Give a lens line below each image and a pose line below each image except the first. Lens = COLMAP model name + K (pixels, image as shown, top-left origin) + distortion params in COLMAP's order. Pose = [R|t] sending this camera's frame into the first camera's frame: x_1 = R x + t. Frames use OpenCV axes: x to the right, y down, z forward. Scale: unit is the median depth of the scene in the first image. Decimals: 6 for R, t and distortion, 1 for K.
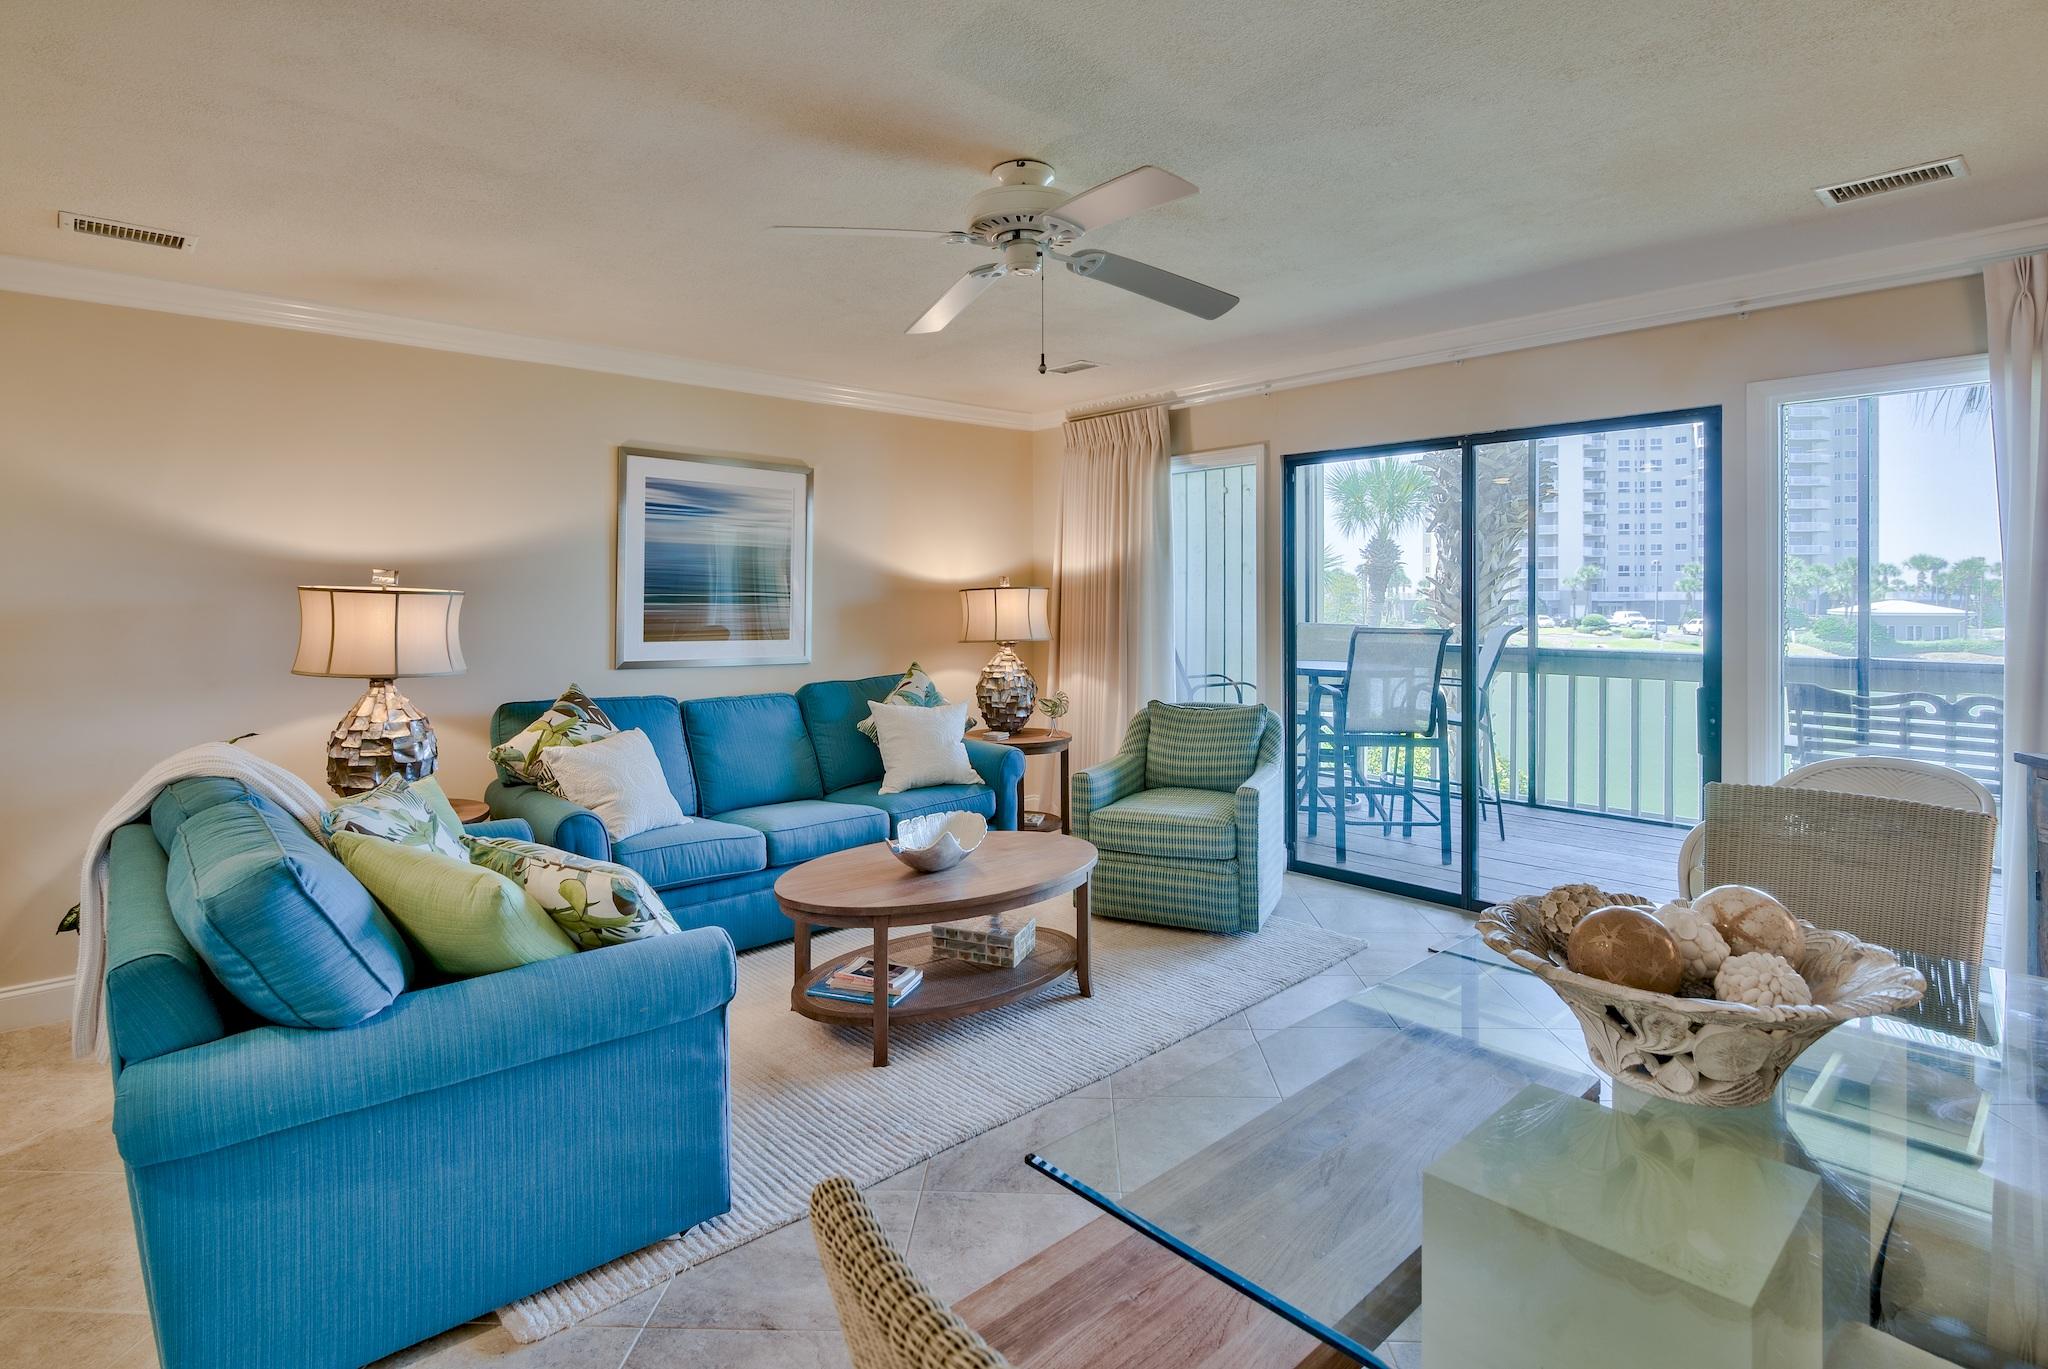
lens RADIAL K [[1023.5, 0, 1023.6], [0, 1023.5, 605.1], [0, 0, 1]] dist [-0.002050, -0.000303]
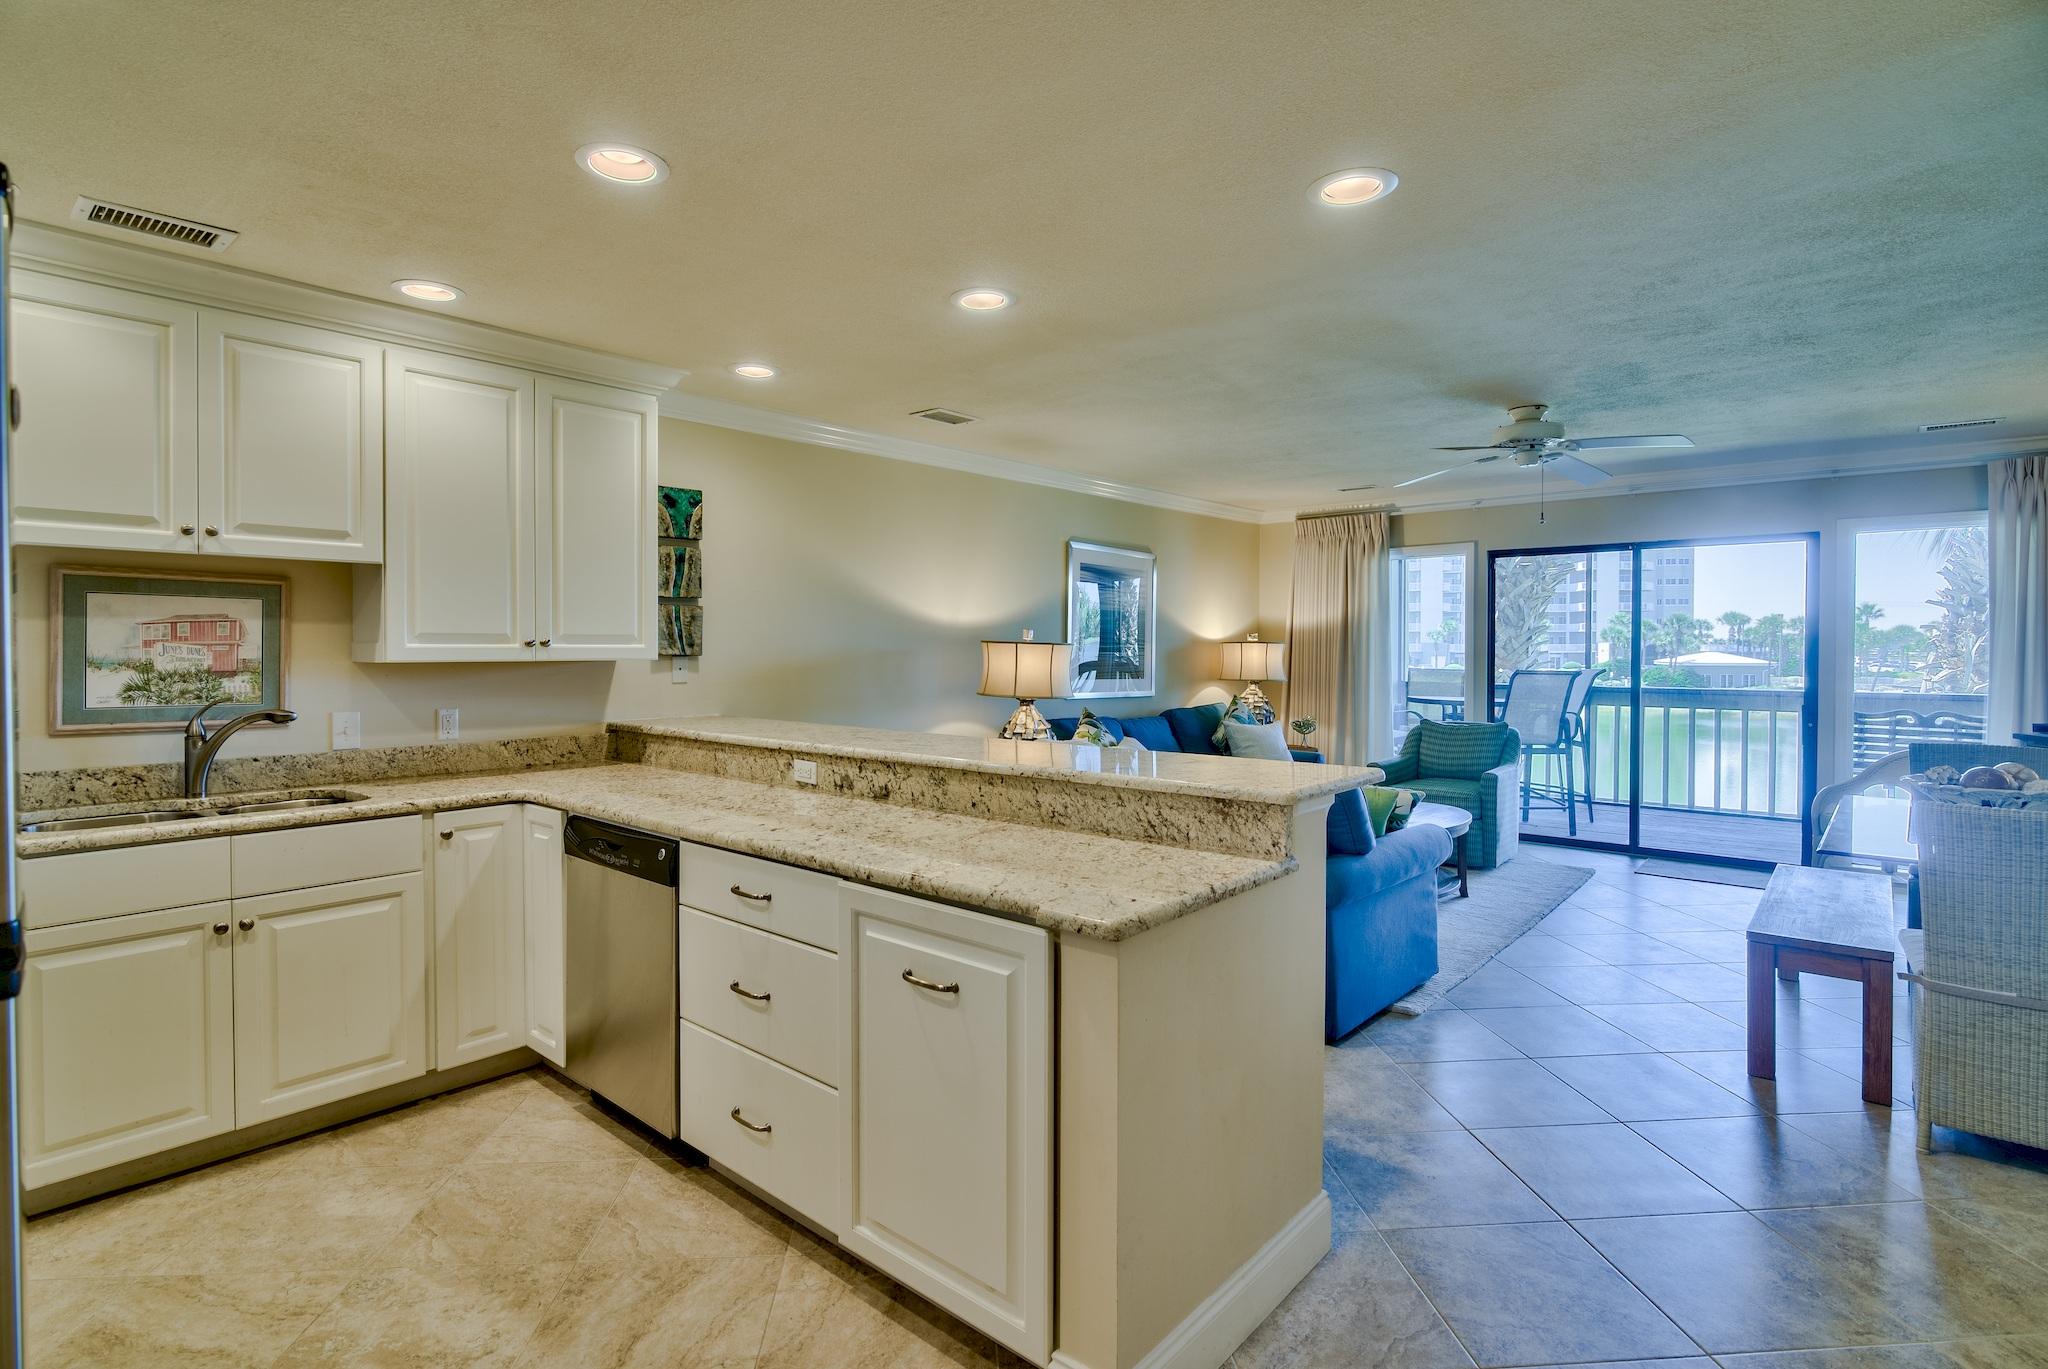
lens RADIAL K [[993.9, 0, 1013.2], [0, 993.9, 661.3], [0, 0, 1]] dist [-0.000314, -0.000128]
pose [[0.994805, 0.000186, 0.101800, -0.492780], [-0.000754, 0.999984, 0.005540, 0.002810], [-0.101797, -0.005588, 0.994789, -0.291242]]
